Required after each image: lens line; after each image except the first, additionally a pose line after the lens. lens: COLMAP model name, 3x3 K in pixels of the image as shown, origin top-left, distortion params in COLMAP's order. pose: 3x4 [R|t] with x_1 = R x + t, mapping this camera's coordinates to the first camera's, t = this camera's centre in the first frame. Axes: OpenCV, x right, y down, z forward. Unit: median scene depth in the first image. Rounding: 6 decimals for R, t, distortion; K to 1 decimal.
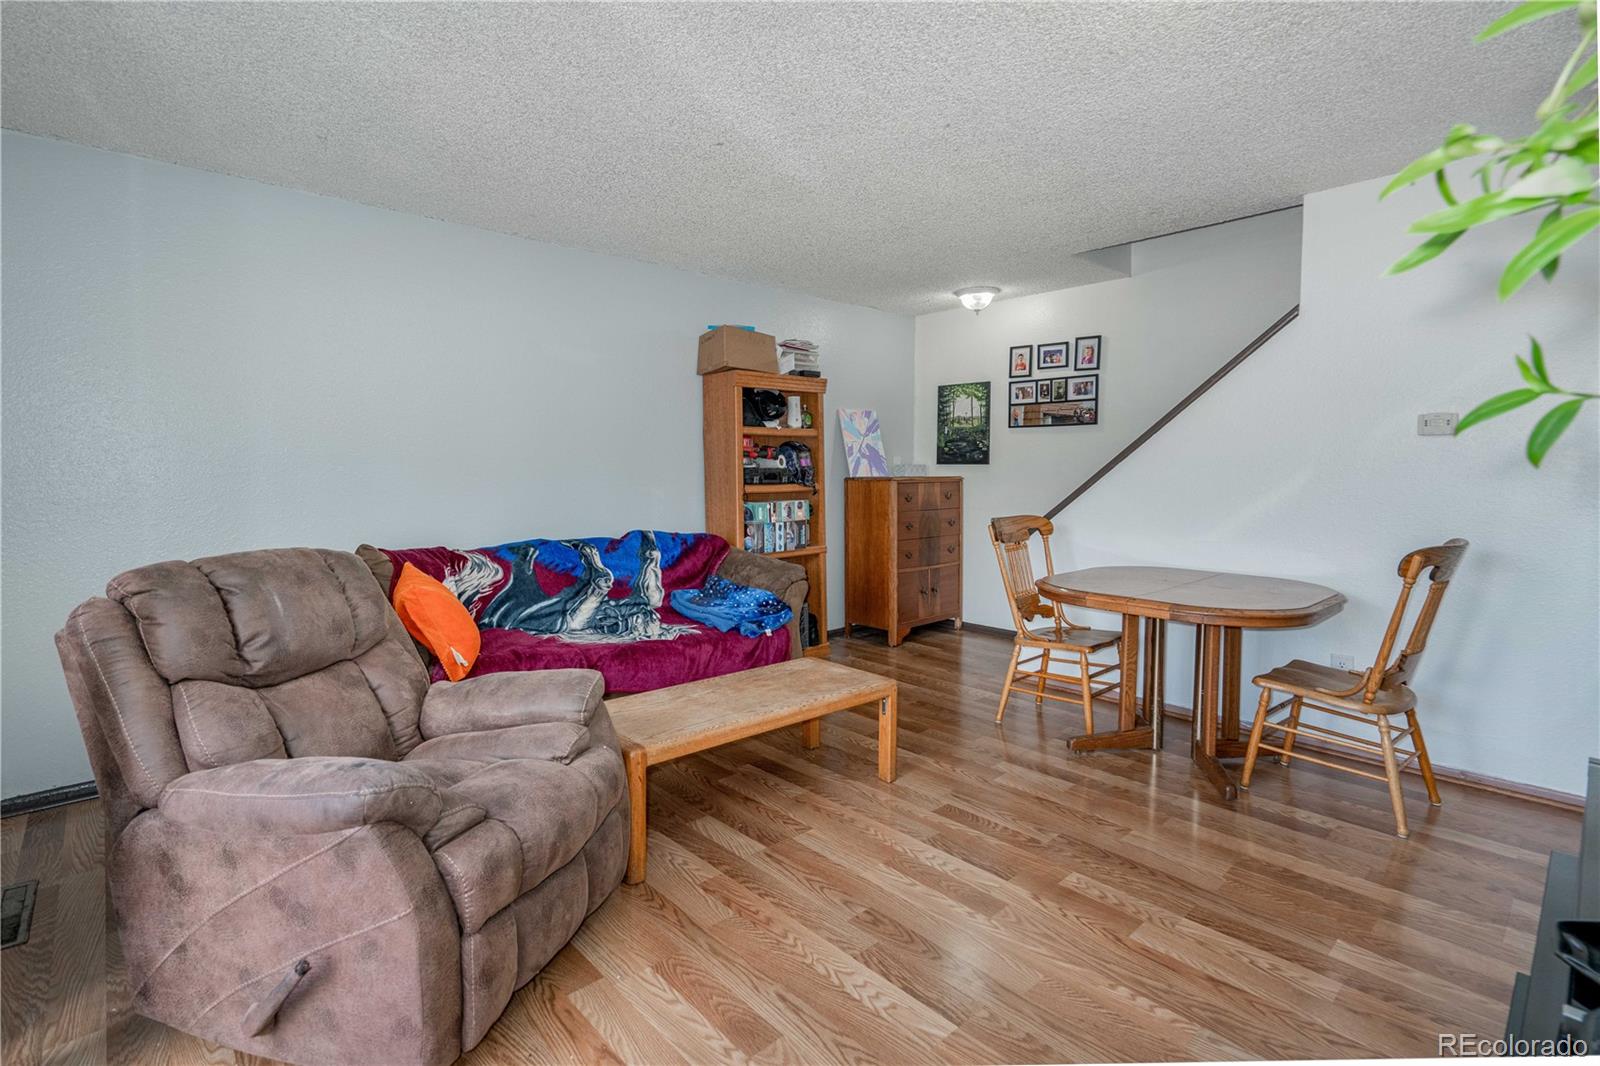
lens RADIAL K [[741.3, 0, 805.2], [0, 741.3, 497.7], [0, 0, 1]] dist [-0.000065, 0.000286]
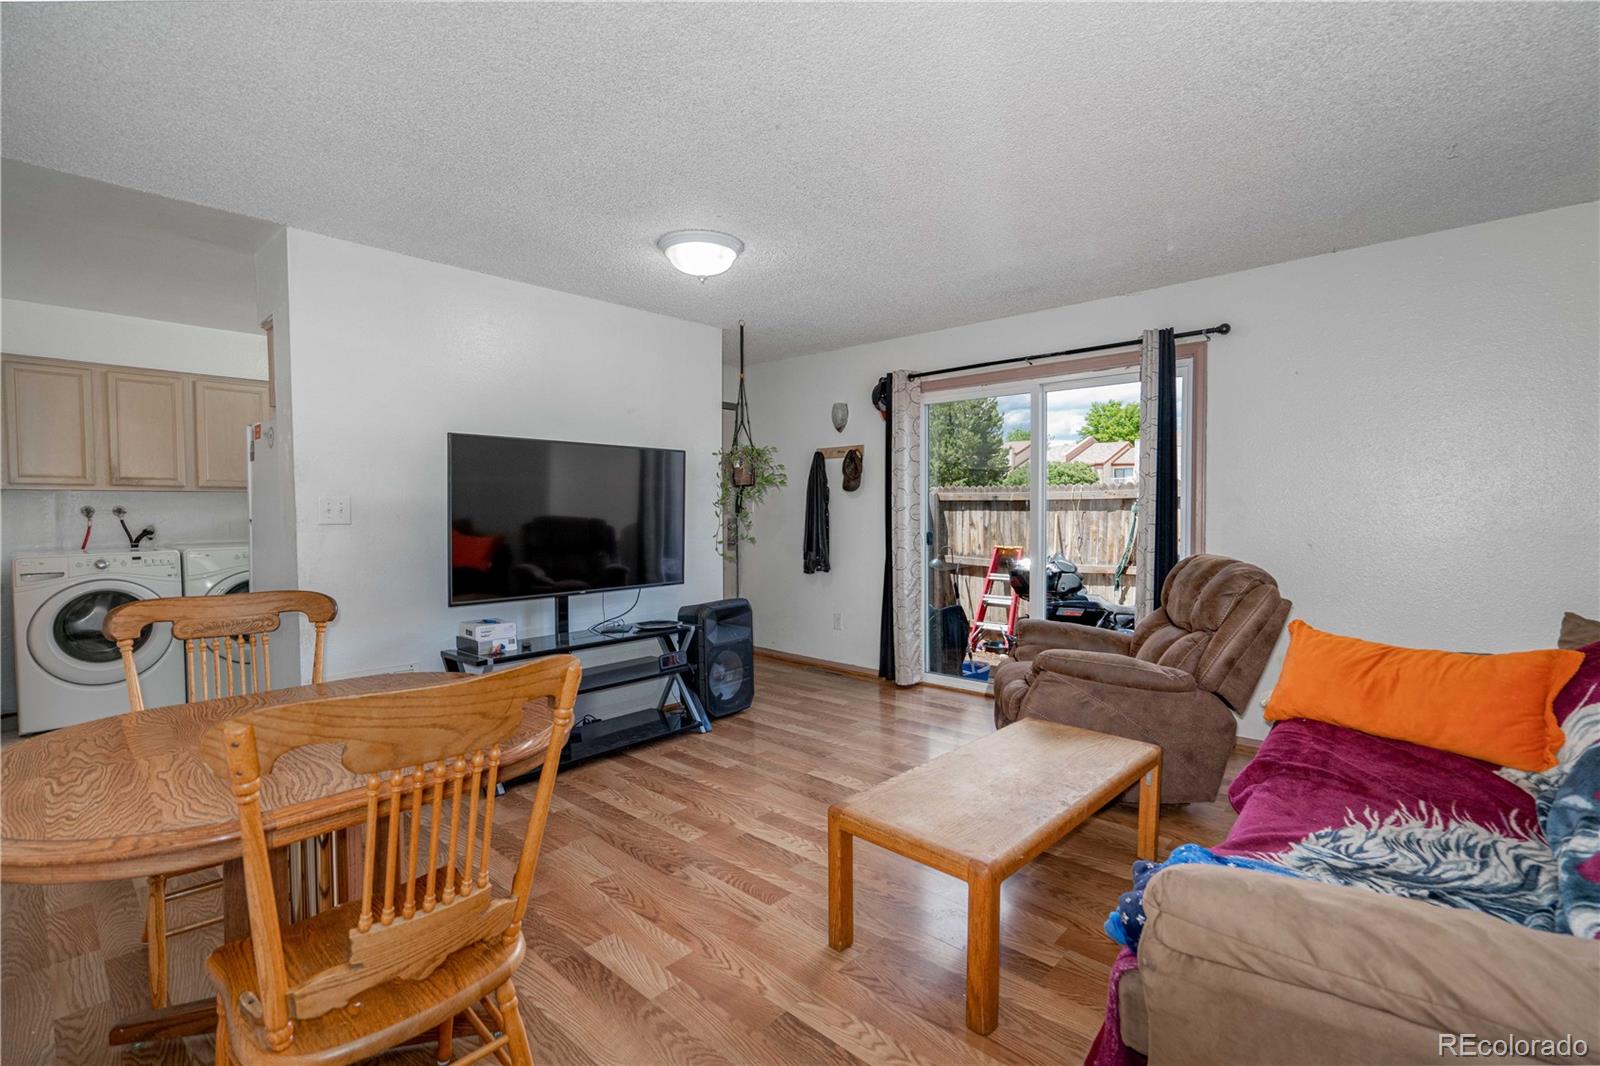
lens RADIAL K [[733.3, 0, 810.7], [0, 733.3, 511.0], [0, 0, 1]] dist [0.001028, 0.000348]
pose [[-0.996936, 0.006899, -0.077916, 0.165676], [0.002802, 0.998613, 0.052573, -0.066267], [0.078171, 0.052194, -0.995573, 1.438976]]
